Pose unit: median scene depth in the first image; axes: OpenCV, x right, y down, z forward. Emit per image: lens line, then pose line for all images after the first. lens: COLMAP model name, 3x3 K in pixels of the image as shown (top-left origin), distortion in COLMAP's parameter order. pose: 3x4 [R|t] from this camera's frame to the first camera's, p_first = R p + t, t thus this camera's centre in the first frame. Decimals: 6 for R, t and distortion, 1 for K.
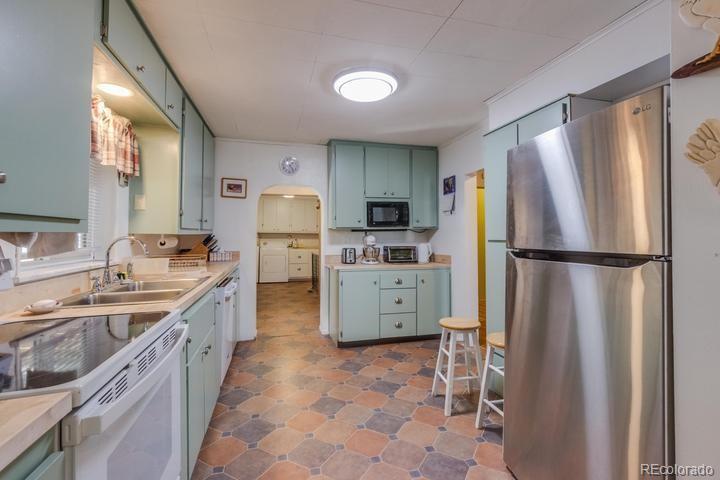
lens RADIAL K [[333.7, 0, 360.0], [0, 333.7, 240.0], [0, 0, 1]] dist [-0.000270, 0.000295]
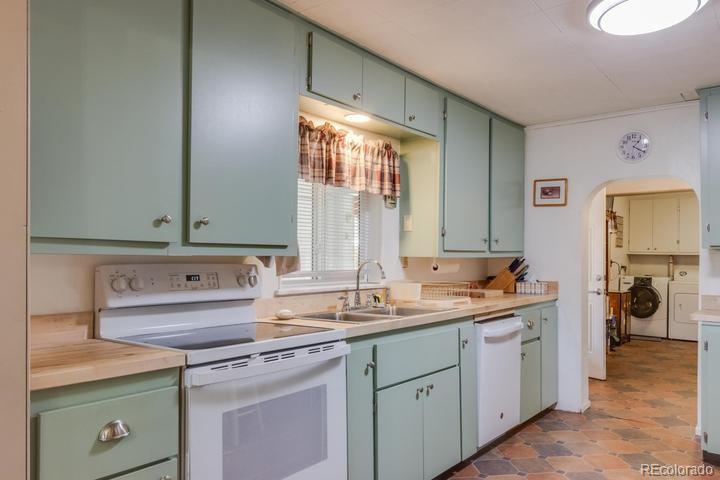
lens RADIAL K [[506.9, 0, 360.3], [0, 506.9, 277.4], [0, 0, 1]] dist [-0.000315, -0.000593]
pose [[0.579780, 0.034218, -0.814054, 0.449255], [-0.015461, 0.999400, 0.030997, -0.003337], [0.814626, -0.005386, 0.579961, 0.069986]]
